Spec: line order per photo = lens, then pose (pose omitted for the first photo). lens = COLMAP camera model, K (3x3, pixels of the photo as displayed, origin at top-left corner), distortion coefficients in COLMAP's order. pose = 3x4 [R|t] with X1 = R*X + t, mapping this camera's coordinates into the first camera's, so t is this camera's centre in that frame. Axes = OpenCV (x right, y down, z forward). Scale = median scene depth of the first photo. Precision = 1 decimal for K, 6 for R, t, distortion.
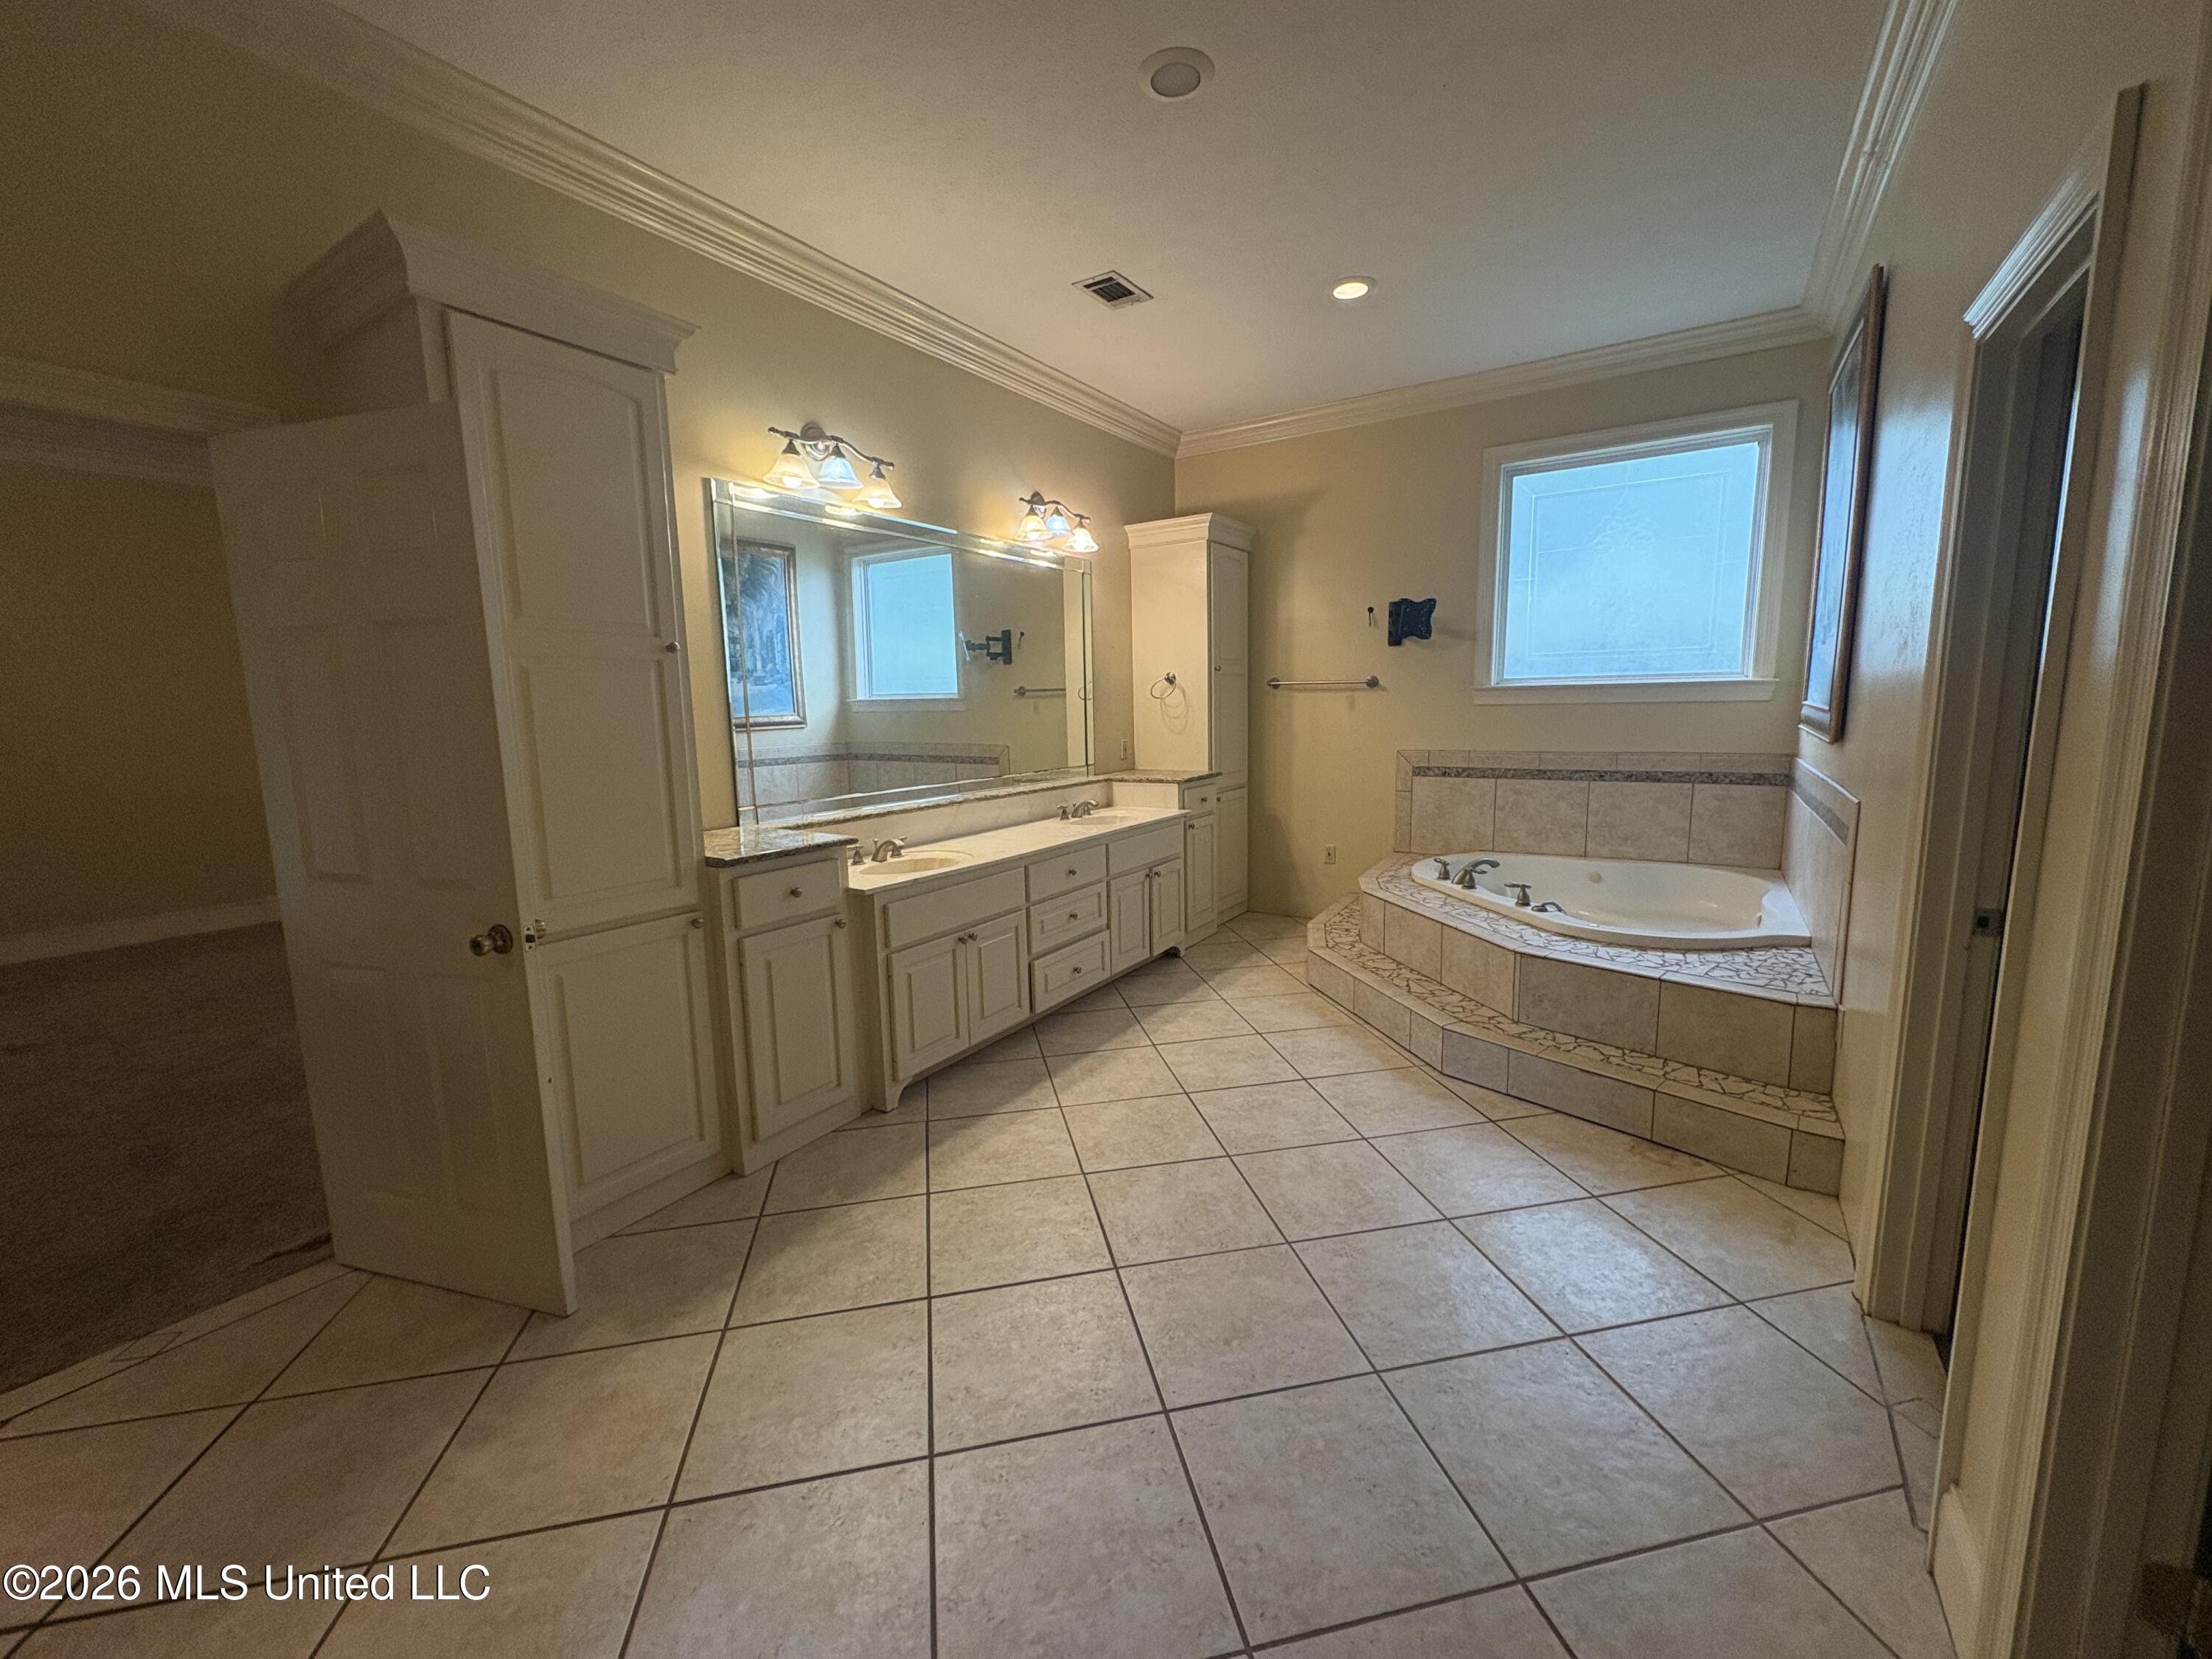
lens RADIAL K [[880.6, 0, 1107.5], [0, 880.6, 830.4], [0, 0, 1]] dist [-0.000076, -0.000409]
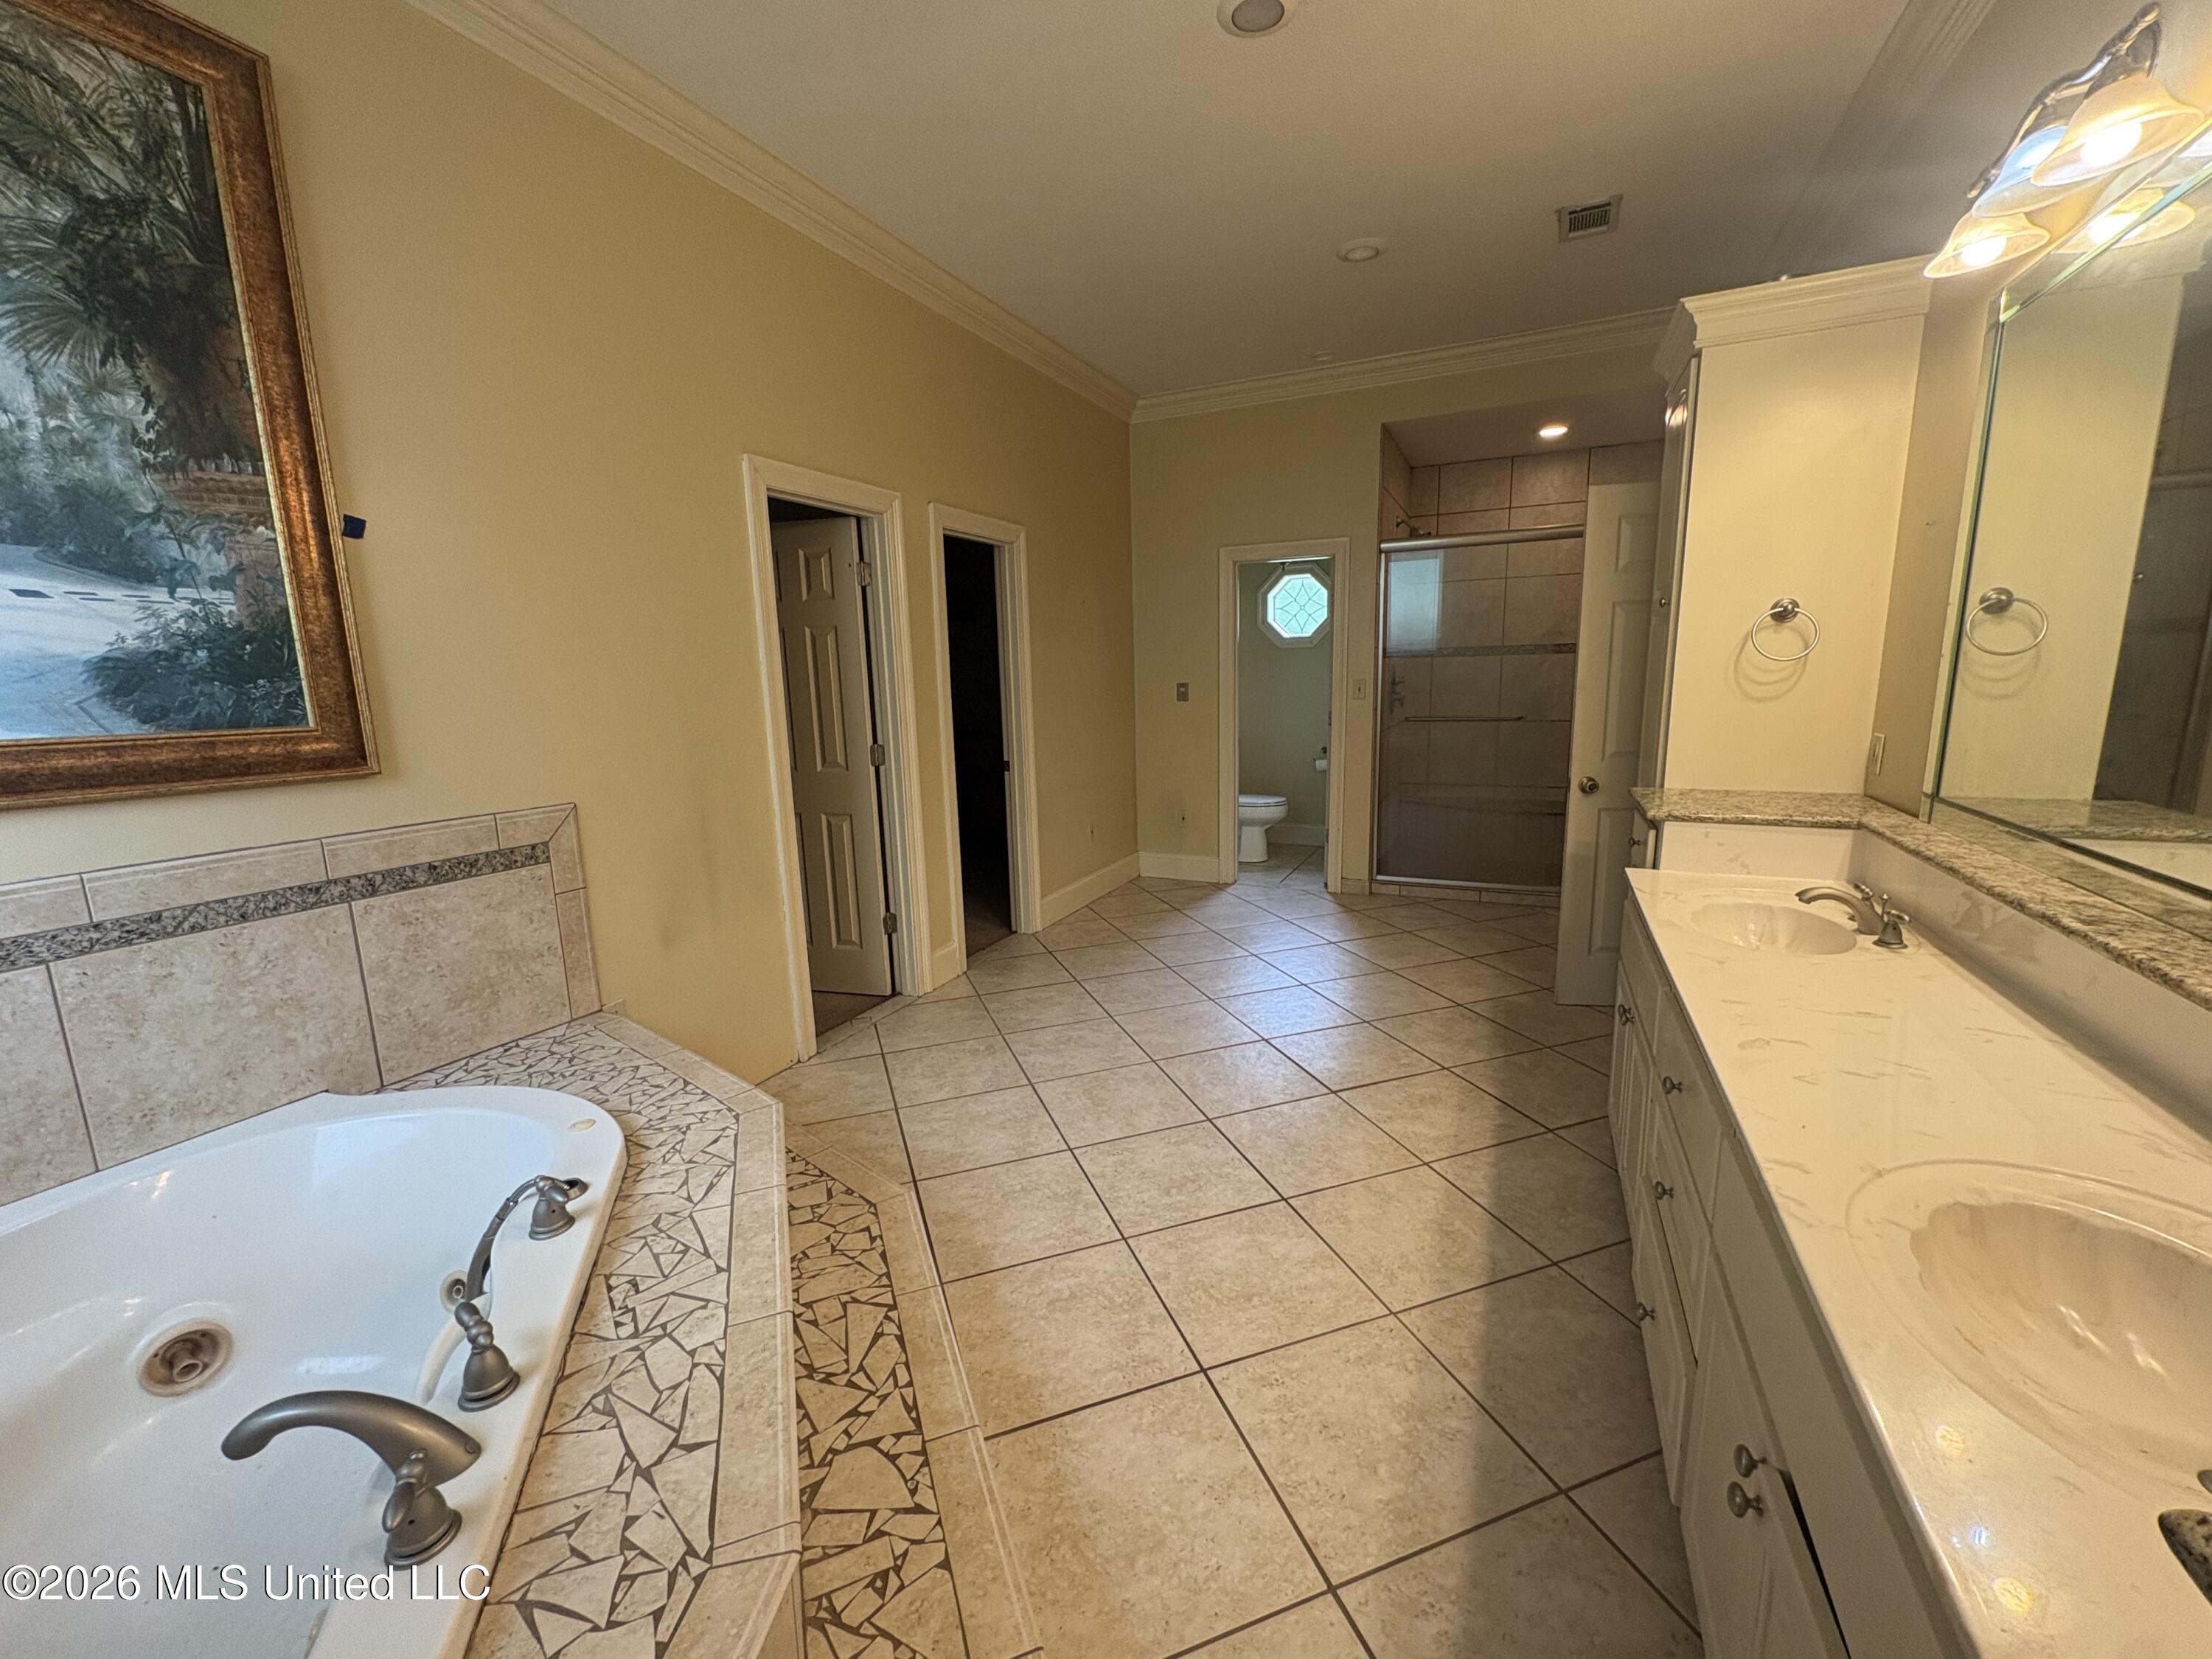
lens RADIAL K [[880.6, 0, 1107.5], [0, 880.6, 830.4], [0, 0, 1]] dist [-0.000076, -0.000409]
pose [[-0.990166, 0.066800, -0.122917, 0.305190], [0.024143, 0.947045, 0.320193, -0.234968], [0.137796, 0.314077, -0.939344, 1.564545]]
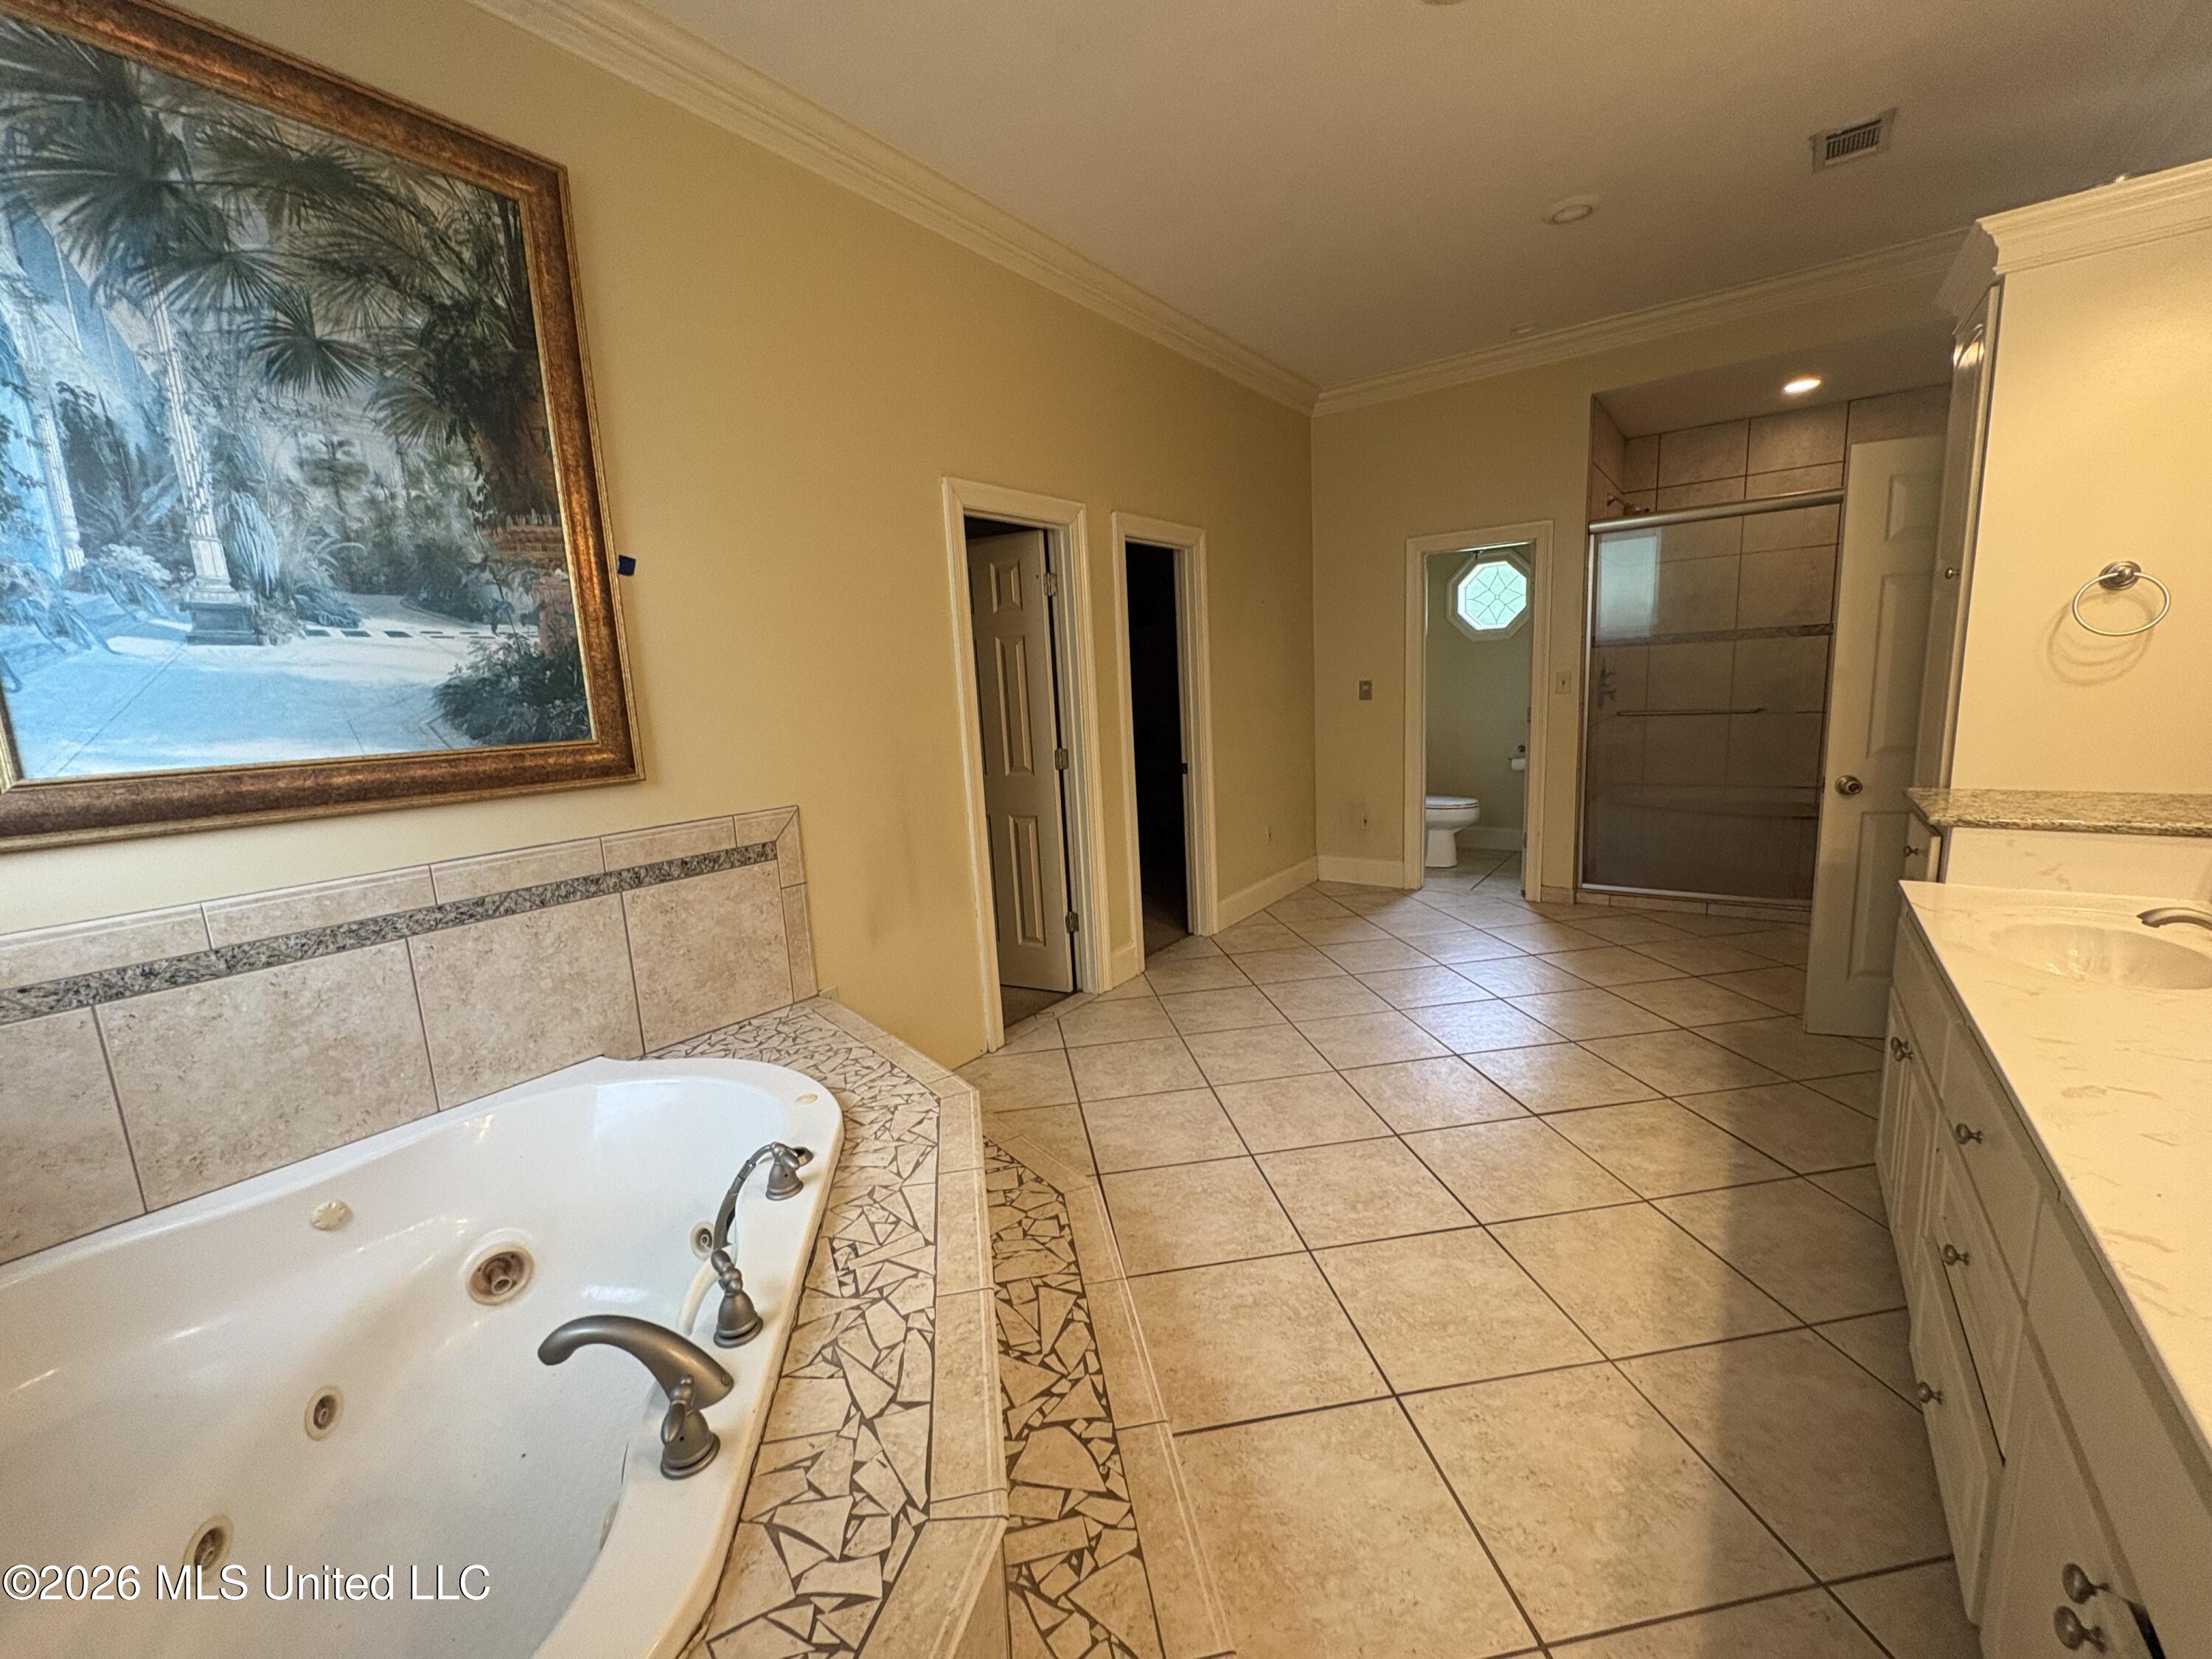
lens RADIAL K [[880.6, 0, 1107.5], [0, 880.6, 830.4], [0, 0, 1]] dist [-0.000076, -0.000409]
pose [[-0.995699, 0.060881, 0.069839, 0.315702], [0.079581, 0.947987, 0.308200, -0.237085], [-0.047444, 0.312433, -0.948754, 1.566479]]
